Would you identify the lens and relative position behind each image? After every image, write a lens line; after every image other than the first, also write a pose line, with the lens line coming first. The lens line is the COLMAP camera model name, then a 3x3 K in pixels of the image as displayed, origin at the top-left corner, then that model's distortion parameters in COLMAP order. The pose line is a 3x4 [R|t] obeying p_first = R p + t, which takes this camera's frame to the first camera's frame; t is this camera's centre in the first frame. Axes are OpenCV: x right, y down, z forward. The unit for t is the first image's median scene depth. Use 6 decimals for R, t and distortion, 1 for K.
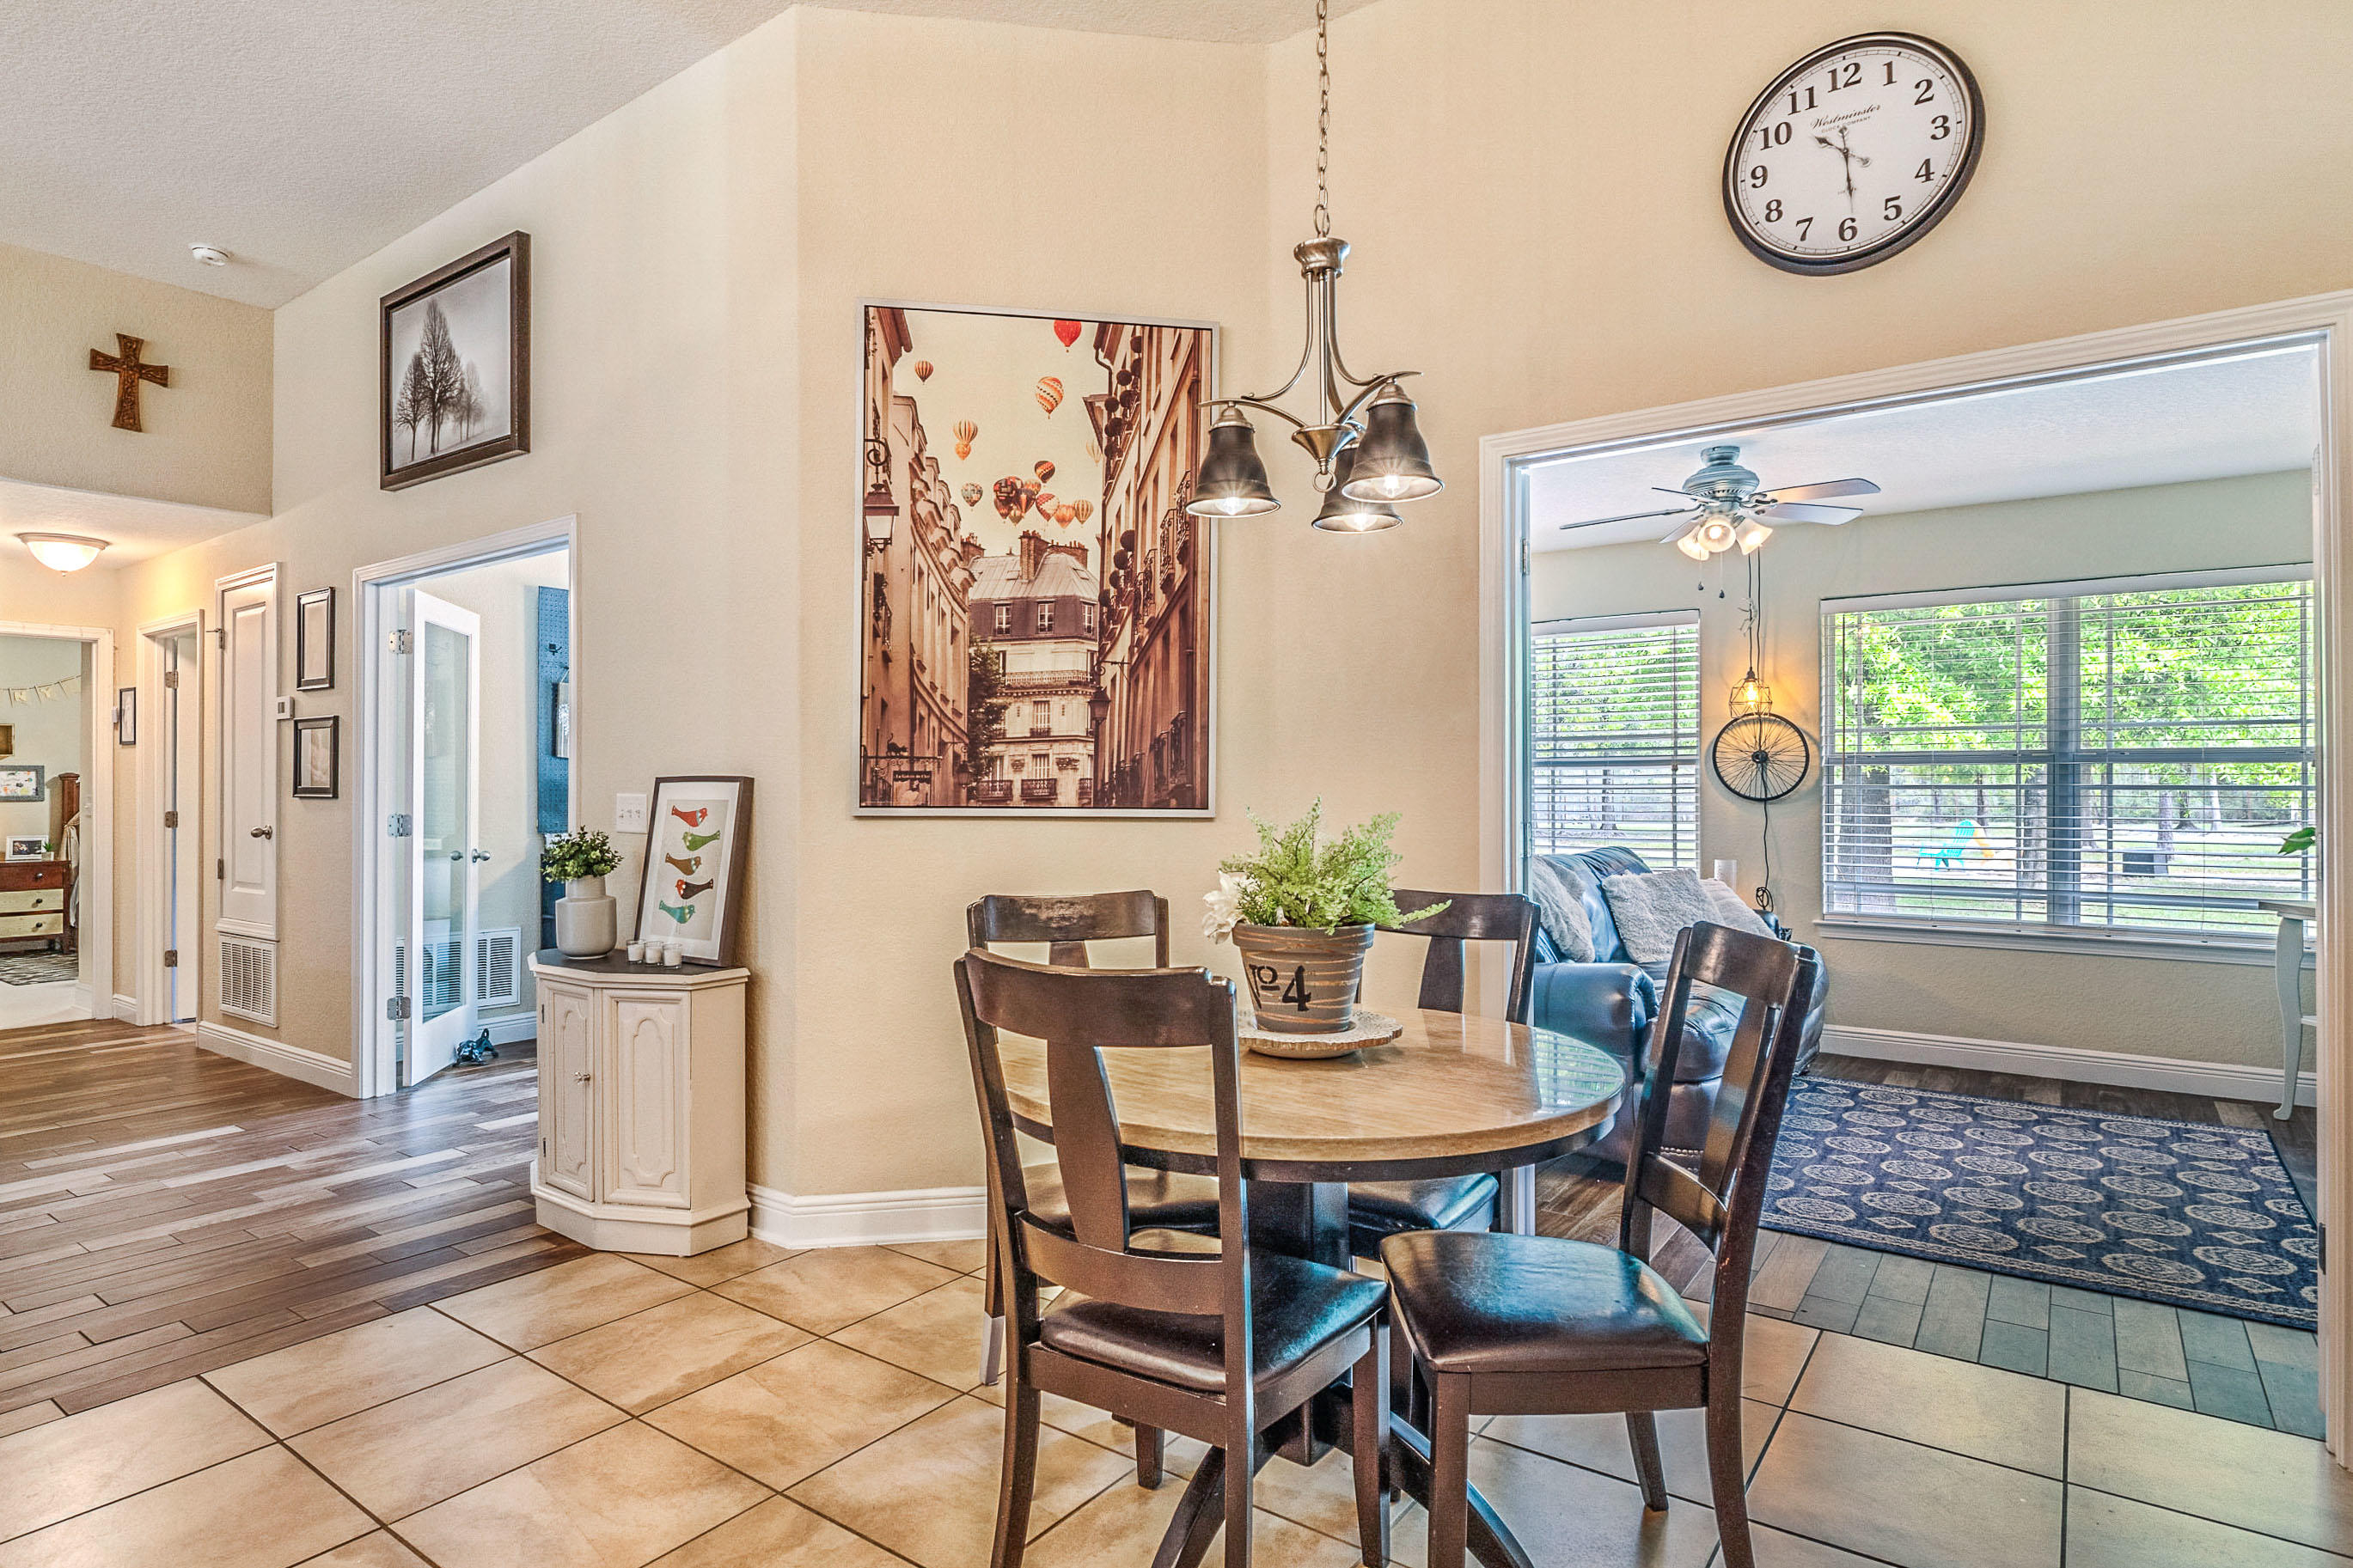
lens RADIAL K [[1245.6, 0, 1169.7], [0, 1245.6, 781.2], [0, 0, 1]] dist [-0.006541, -0.001080]
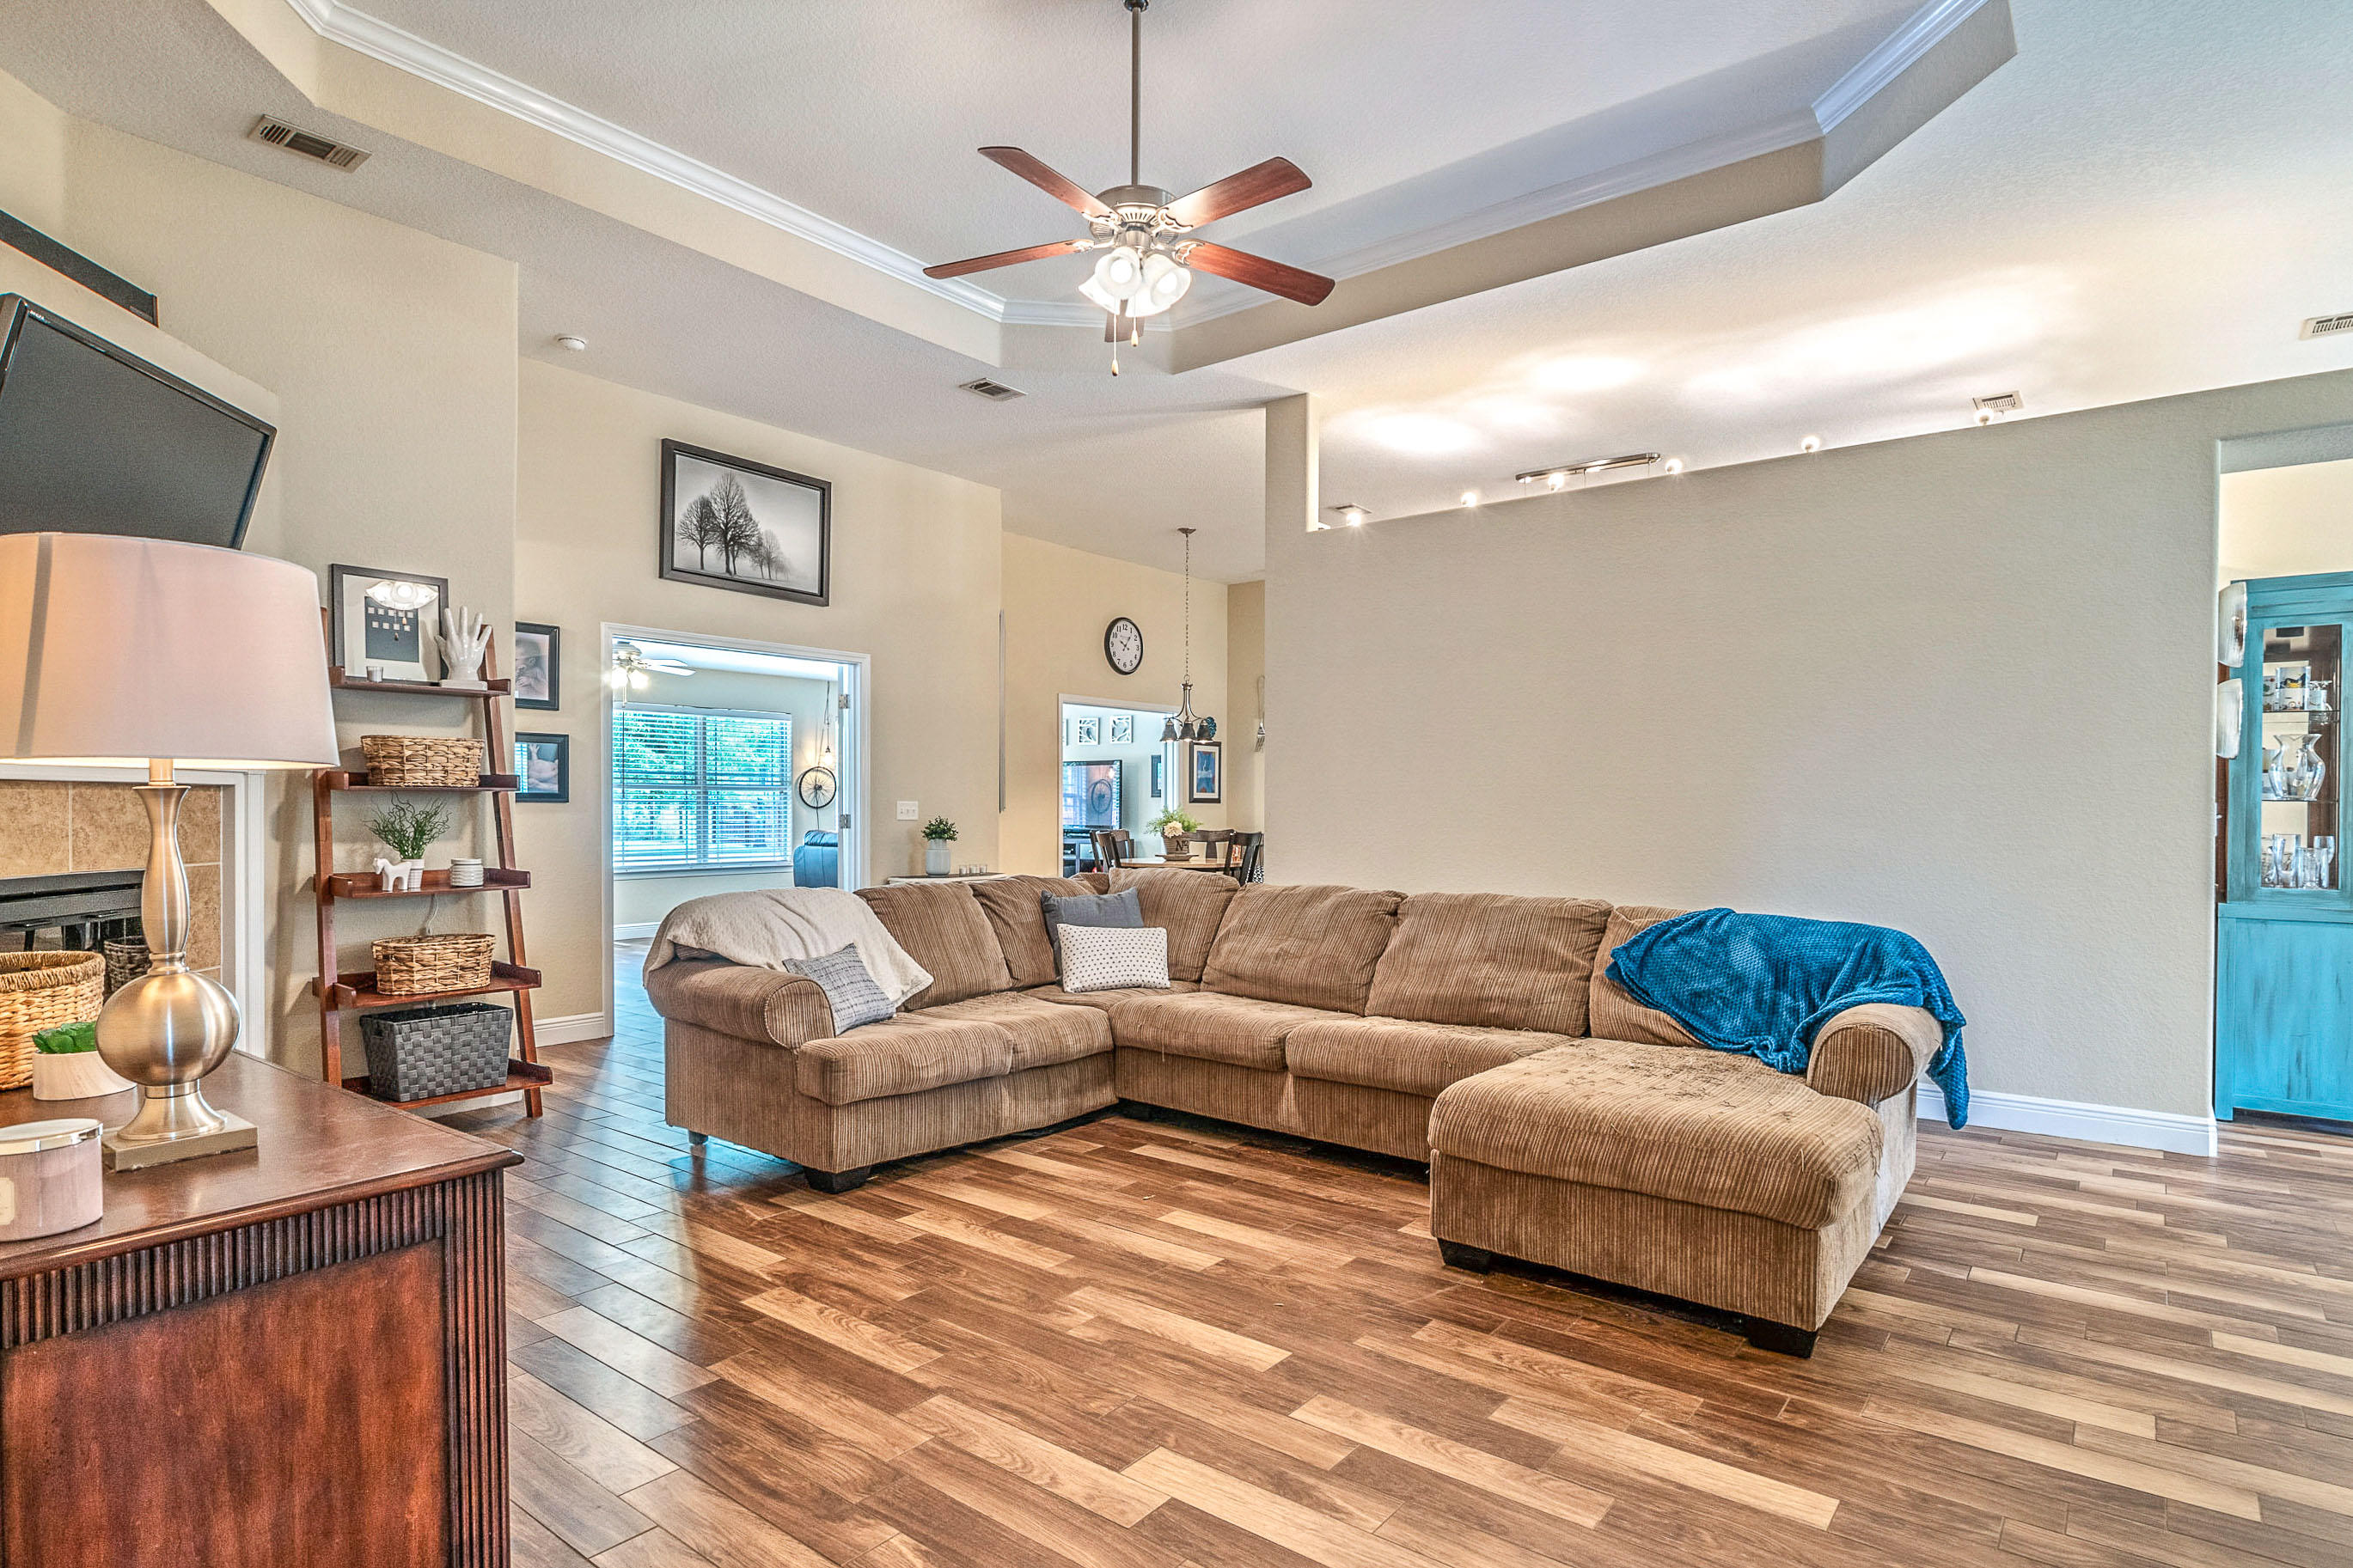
lens RADIAL K [[1245.6, 0, 1168.4], [0, 1245.6, 807.4], [0, 0, 1]] dist [-0.006541, -0.001080]
pose [[0.037968, 0.003820, 0.999272, -2.742720], [-0.007861, 0.999963, -0.003524, 0.028913], [-0.999248, -0.007722, 0.037997, 0.533140]]
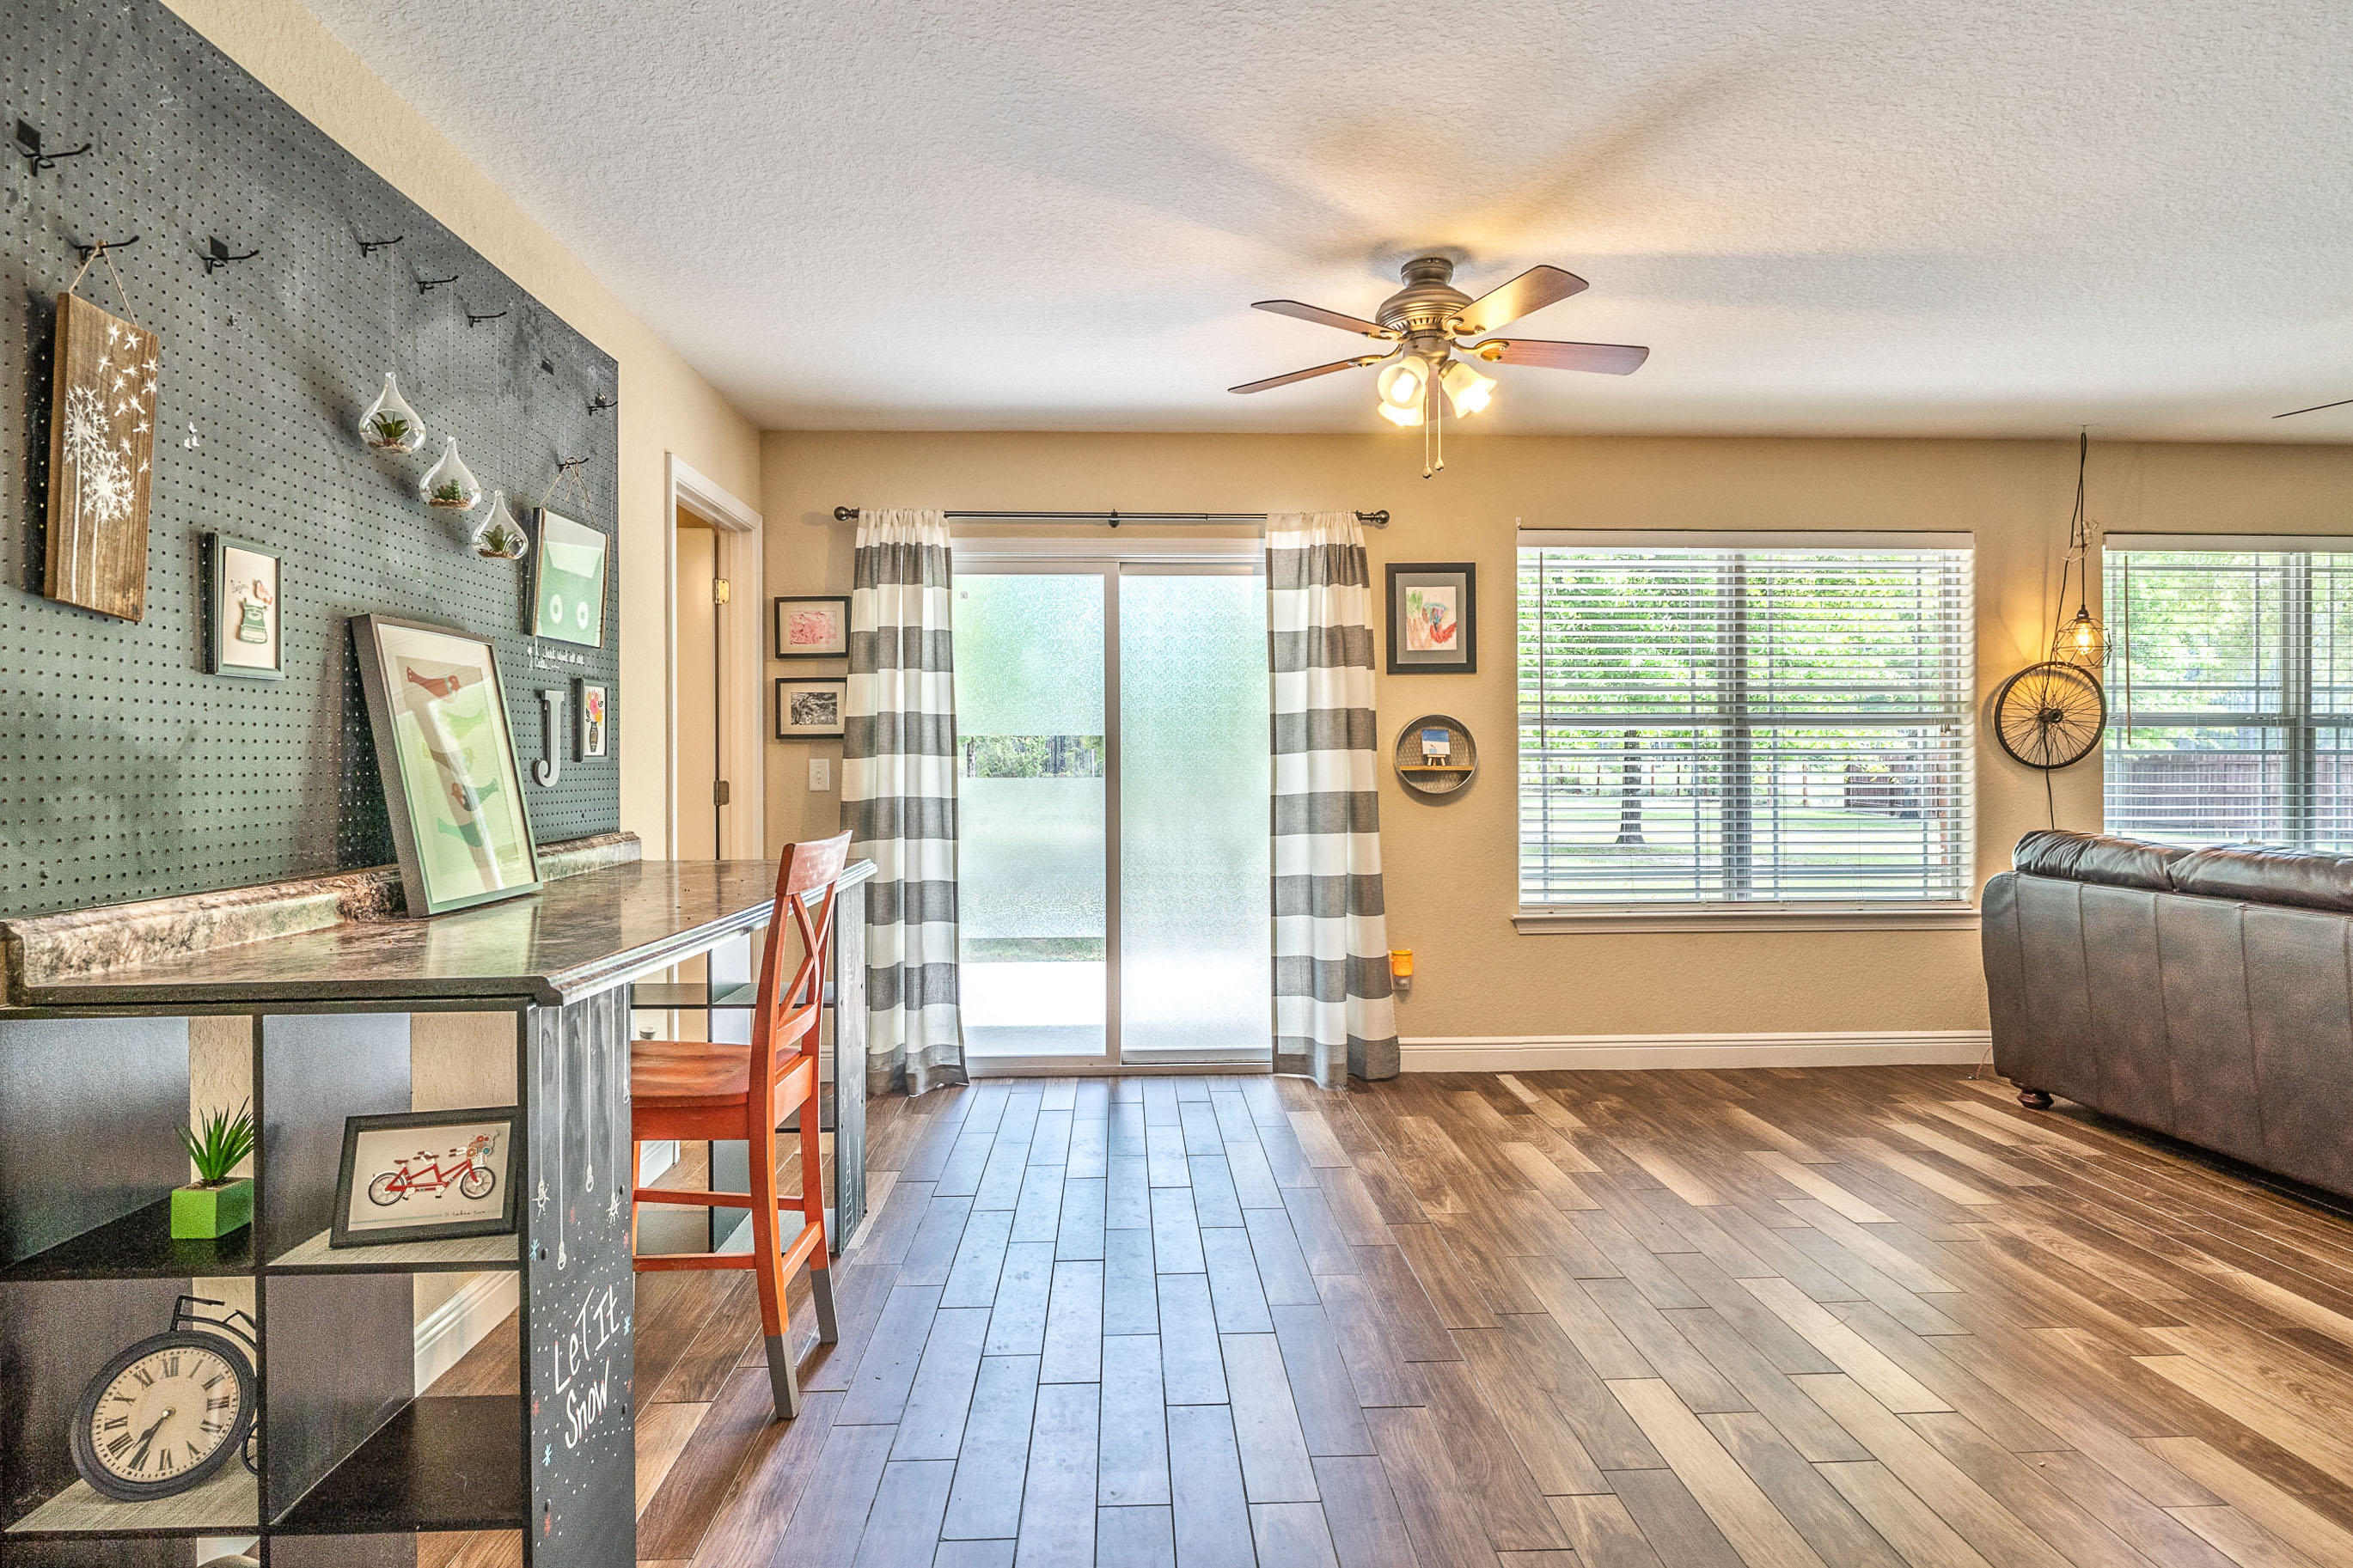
lens RADIAL K [[1245.6, 0, 1169.5], [0, 1245.6, 791.7], [0, 0, 1]] dist [-0.006541, -0.001080]
pose [[0.782477, -0.004565, 0.622663, -0.828396], [0.001459, 0.999984, 0.005499, 0.042568], [-0.622678, -0.003394, 0.782471, 1.206269]]
